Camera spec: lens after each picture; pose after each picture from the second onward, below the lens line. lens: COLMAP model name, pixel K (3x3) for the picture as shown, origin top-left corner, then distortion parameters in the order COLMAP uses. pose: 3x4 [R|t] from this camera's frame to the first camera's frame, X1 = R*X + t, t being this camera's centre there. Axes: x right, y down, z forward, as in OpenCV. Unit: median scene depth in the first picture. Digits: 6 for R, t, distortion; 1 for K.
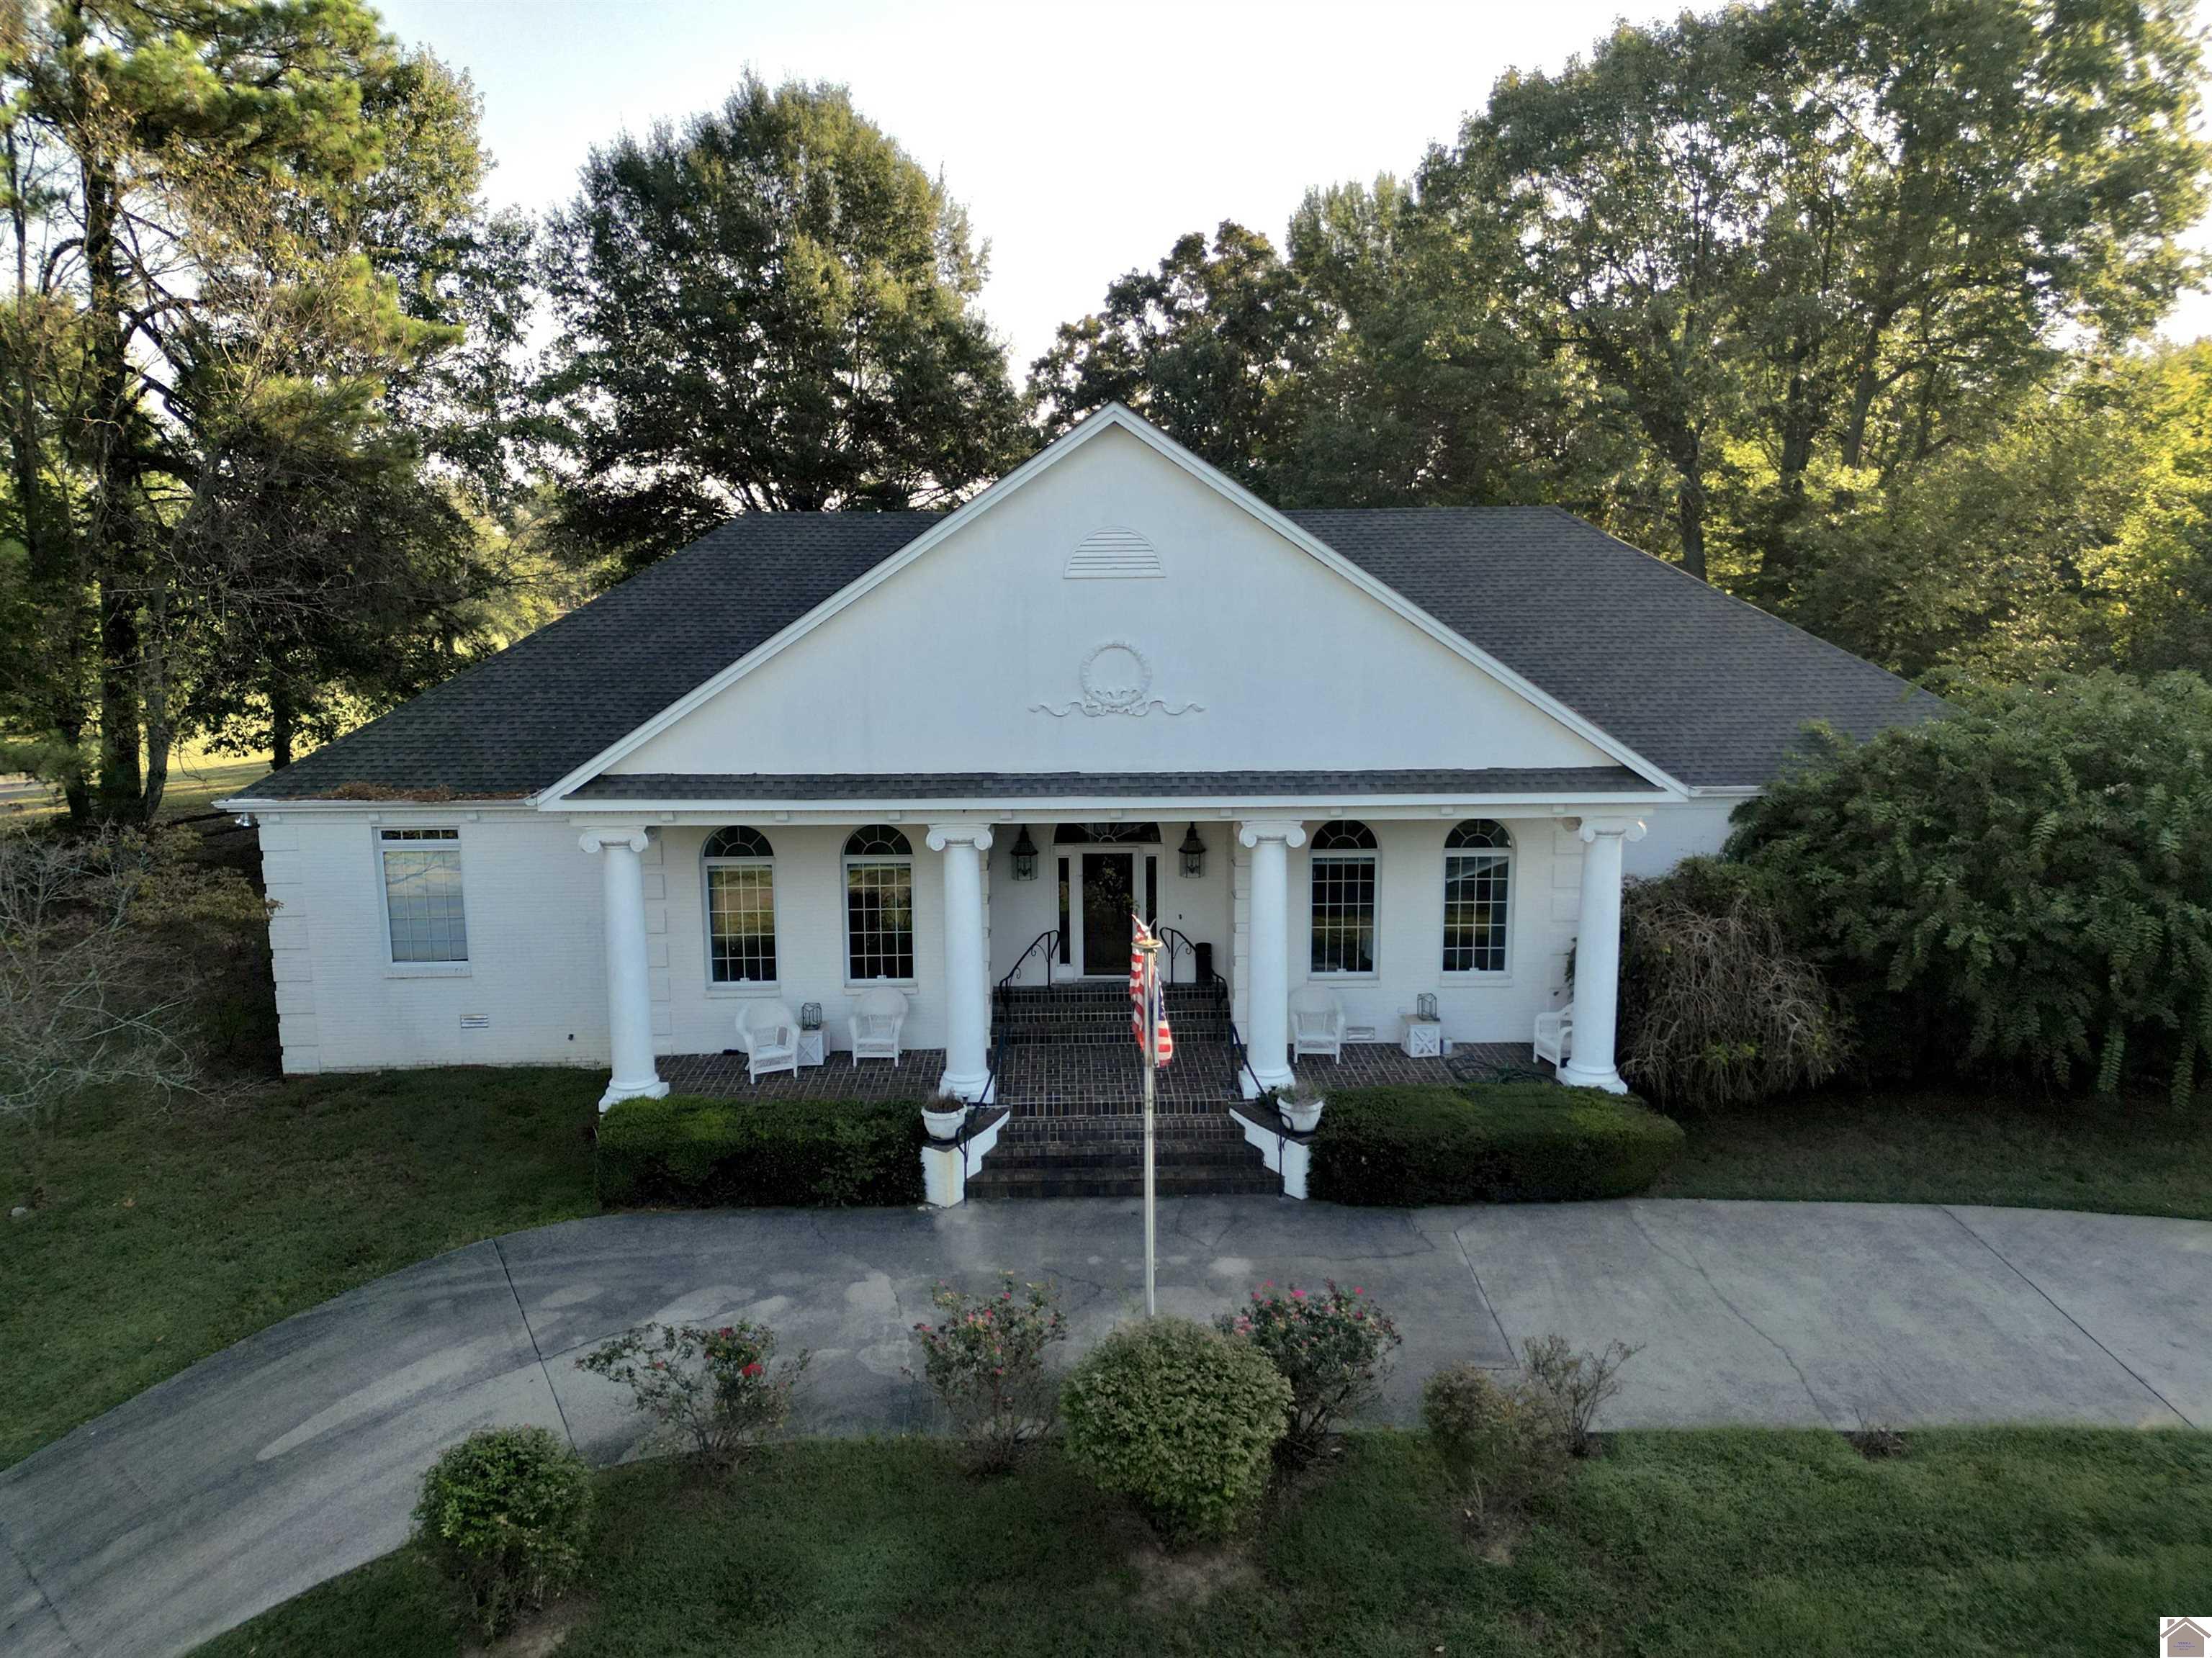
lens RADIAL K [[1629.7, 0, 1106.0], [0, 1629.7, 829.0], [0, 0, 1]] dist [0.068183, -0.050633]
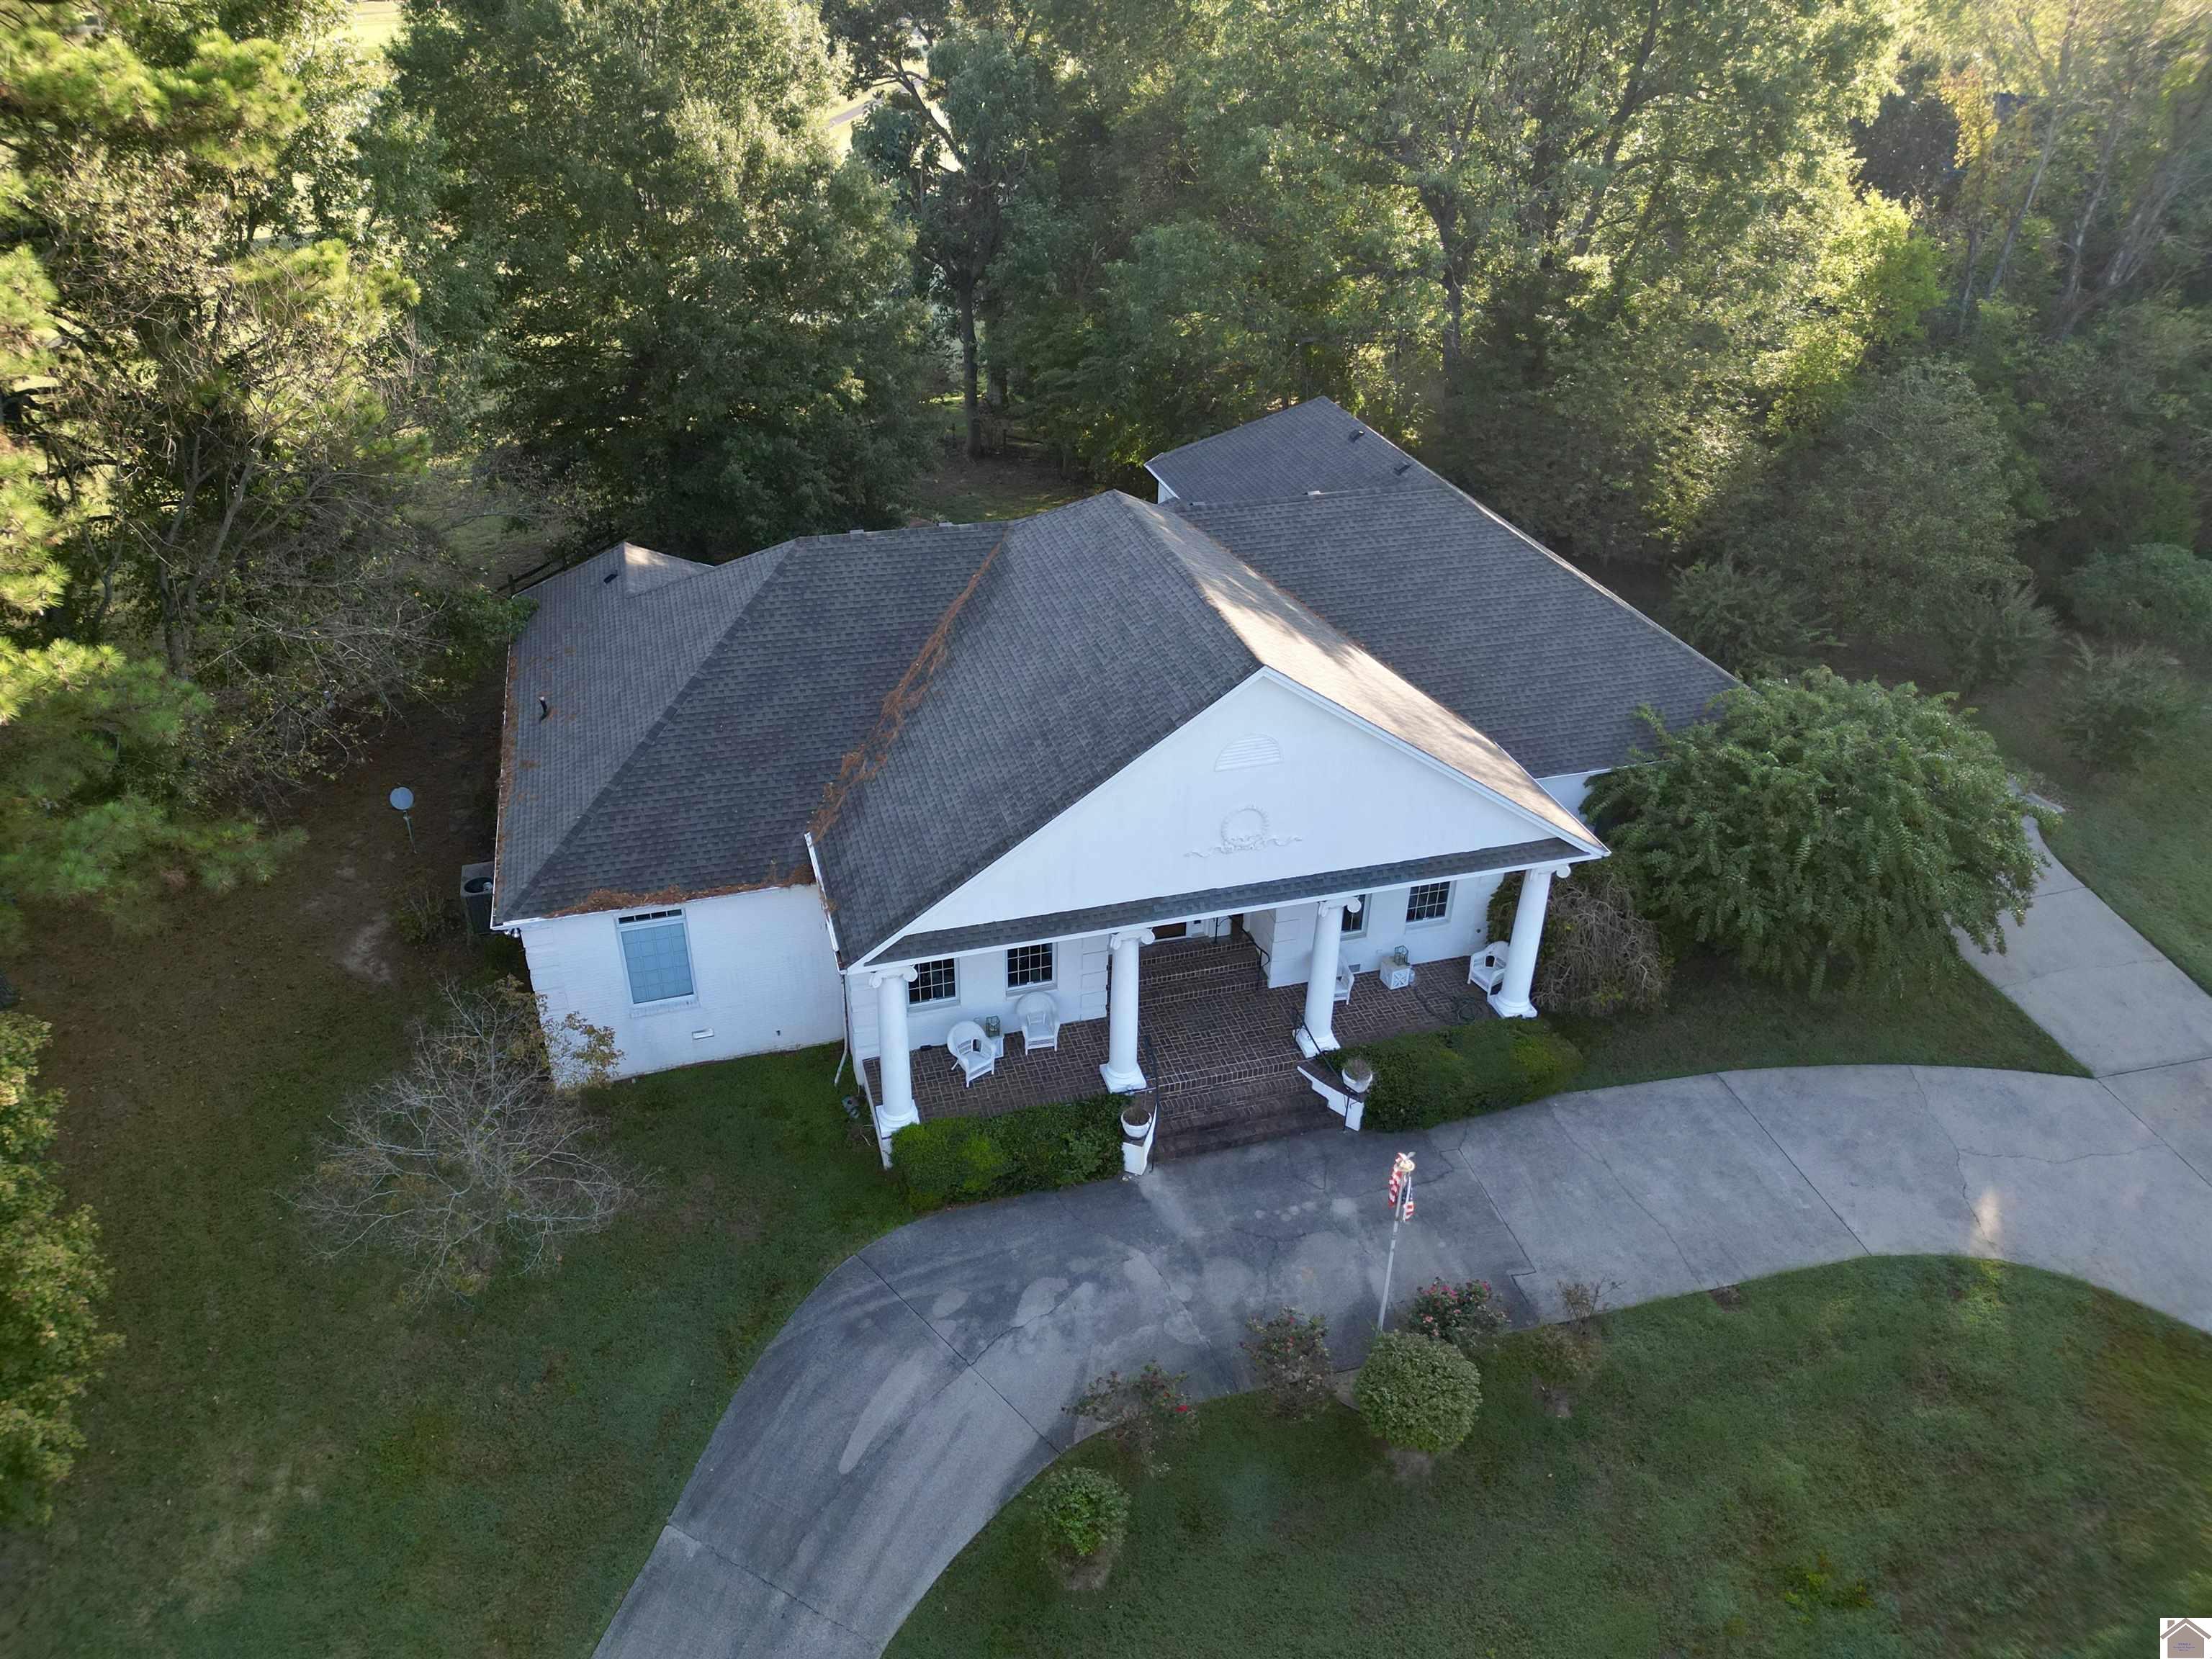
lens RADIAL K [[1629.8, 0, 1106.0], [0, 1629.8, 829.5], [0, 0, 1]] dist [0.068183, -0.050633]
pose [[0.964262, -0.116020, 0.238198, -0.436583], [0.017439, 0.924871, 0.379881, -0.616846], [-0.264376, -0.362151, 0.893841, -0.213372]]
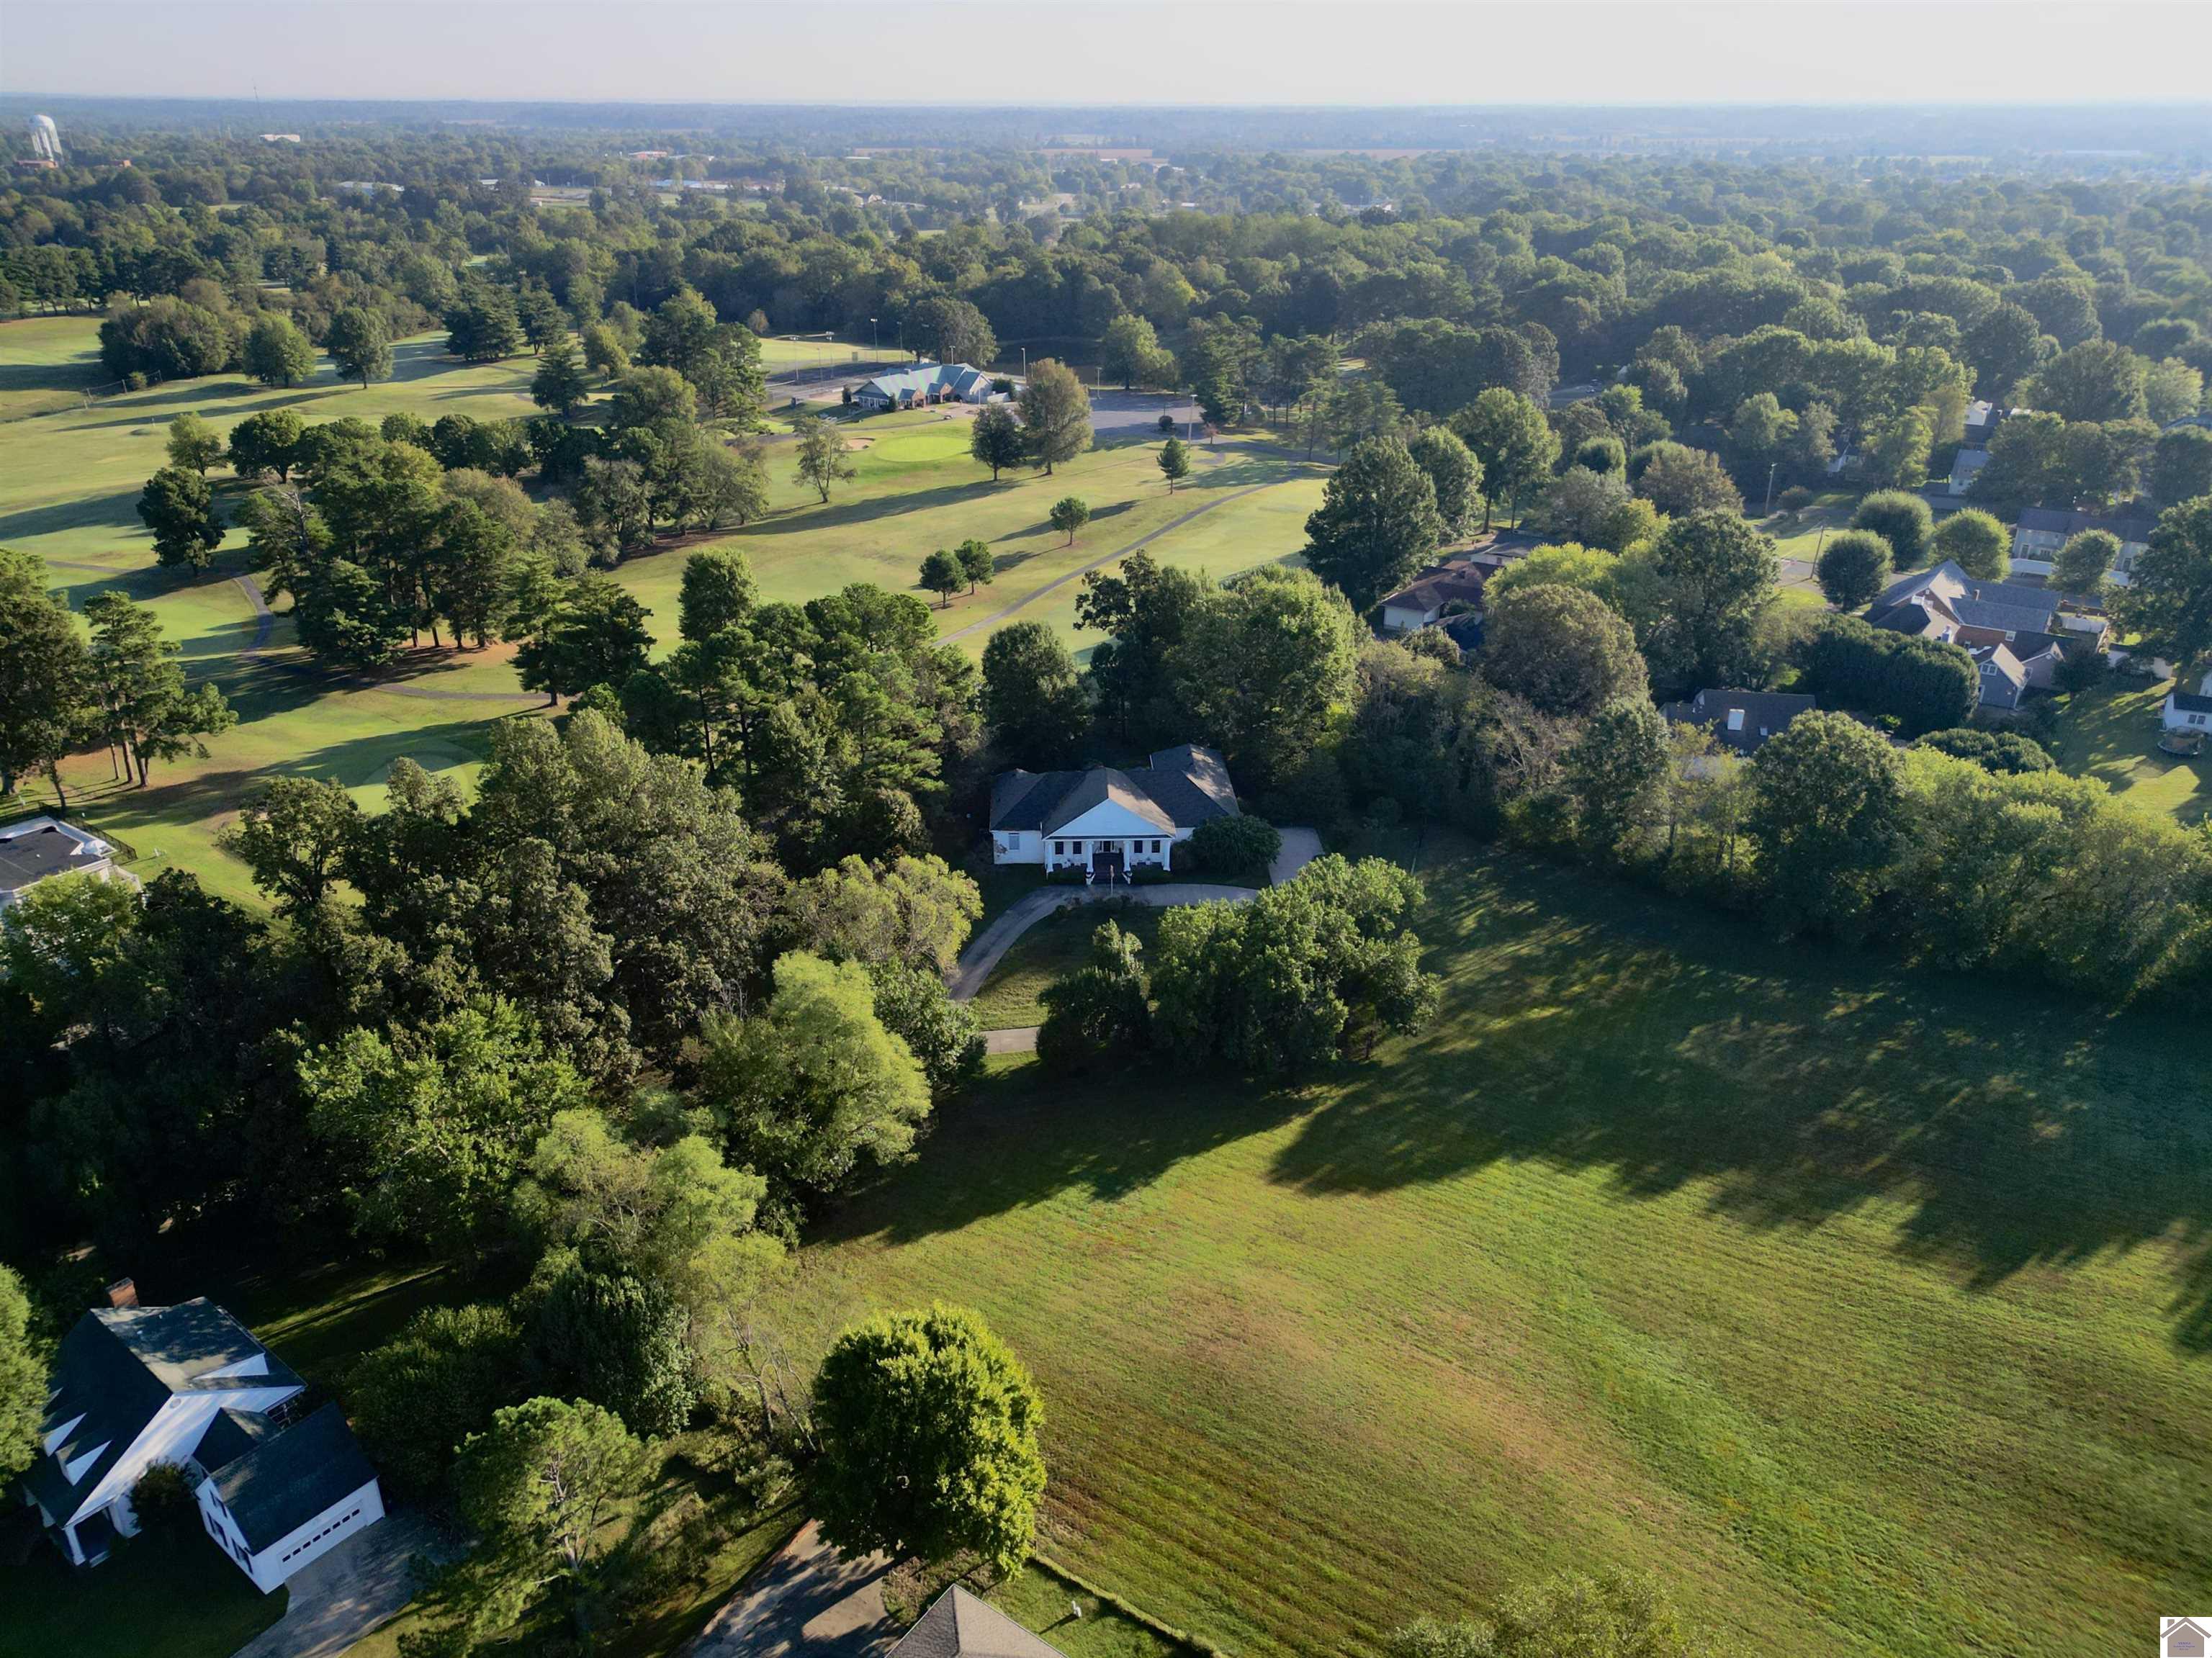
lens RADIAL K [[1577.5, 0, 1106.0], [0, 1577.5, 829.0], [0, 0, 1]] dist [0.062882, -0.055588]
pose [[0.999412, -0.002333, 0.034222, -0.288565], [-0.007068, 0.962264, 0.272026, -2.290049], [-0.033565, -0.272108, 0.961681, -6.853825]]
